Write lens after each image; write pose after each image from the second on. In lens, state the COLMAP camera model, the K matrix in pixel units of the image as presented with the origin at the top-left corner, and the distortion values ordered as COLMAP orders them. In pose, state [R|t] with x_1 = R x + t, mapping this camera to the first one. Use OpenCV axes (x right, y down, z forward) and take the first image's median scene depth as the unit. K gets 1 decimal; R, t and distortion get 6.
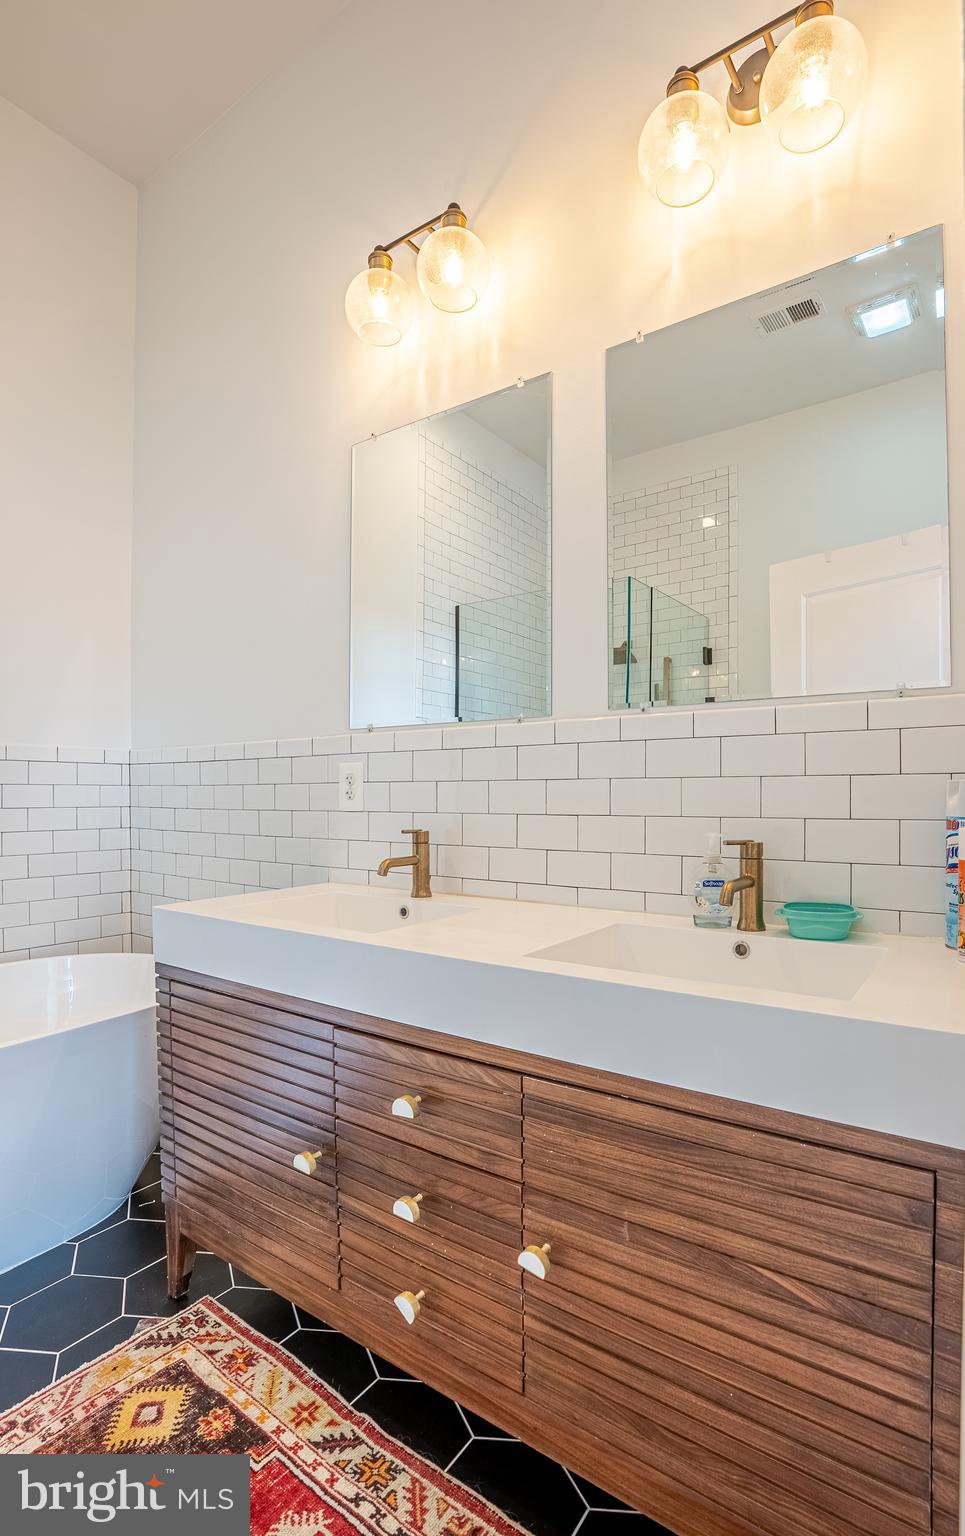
lens RADIAL K [[700.4, 0, 483.5], [0, 700.4, 776.7], [0, 0, 1]] dist [-0.027232, 0.008685]
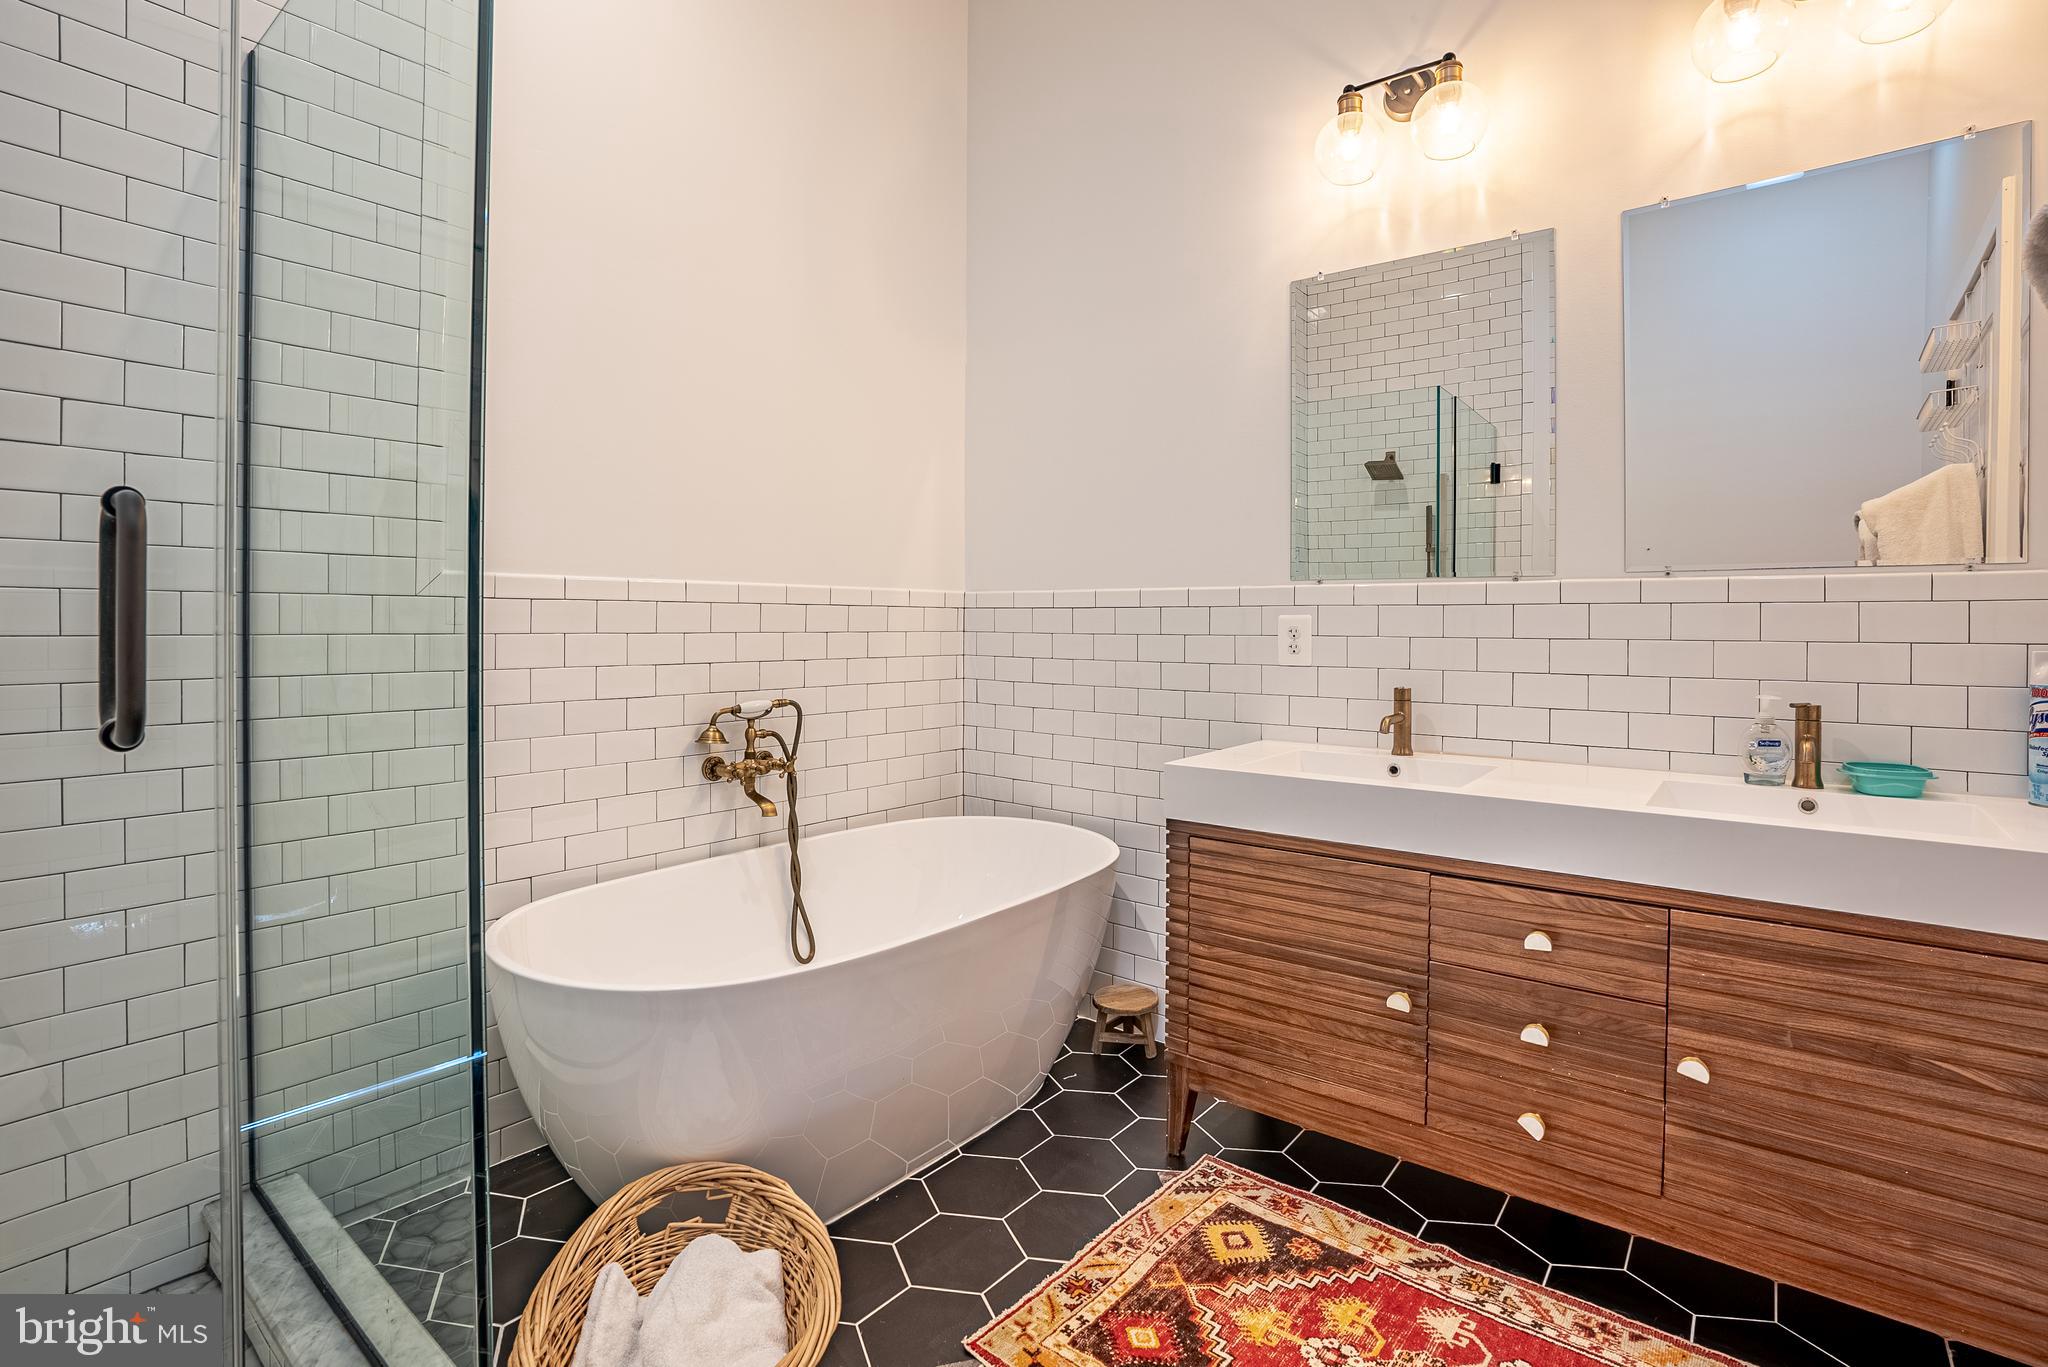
lens RADIAL K [[986.7, 0, 942.5], [0, 986.7, 594.9], [0, 0, 1]] dist [-0.044358, 0.015924]
pose [[0.999500, 0.010681, -0.029751, -0.896200], [-0.010853, 0.999925, -0.005651, -0.049848], [0.029689, 0.005971, 0.999541, -0.499485]]
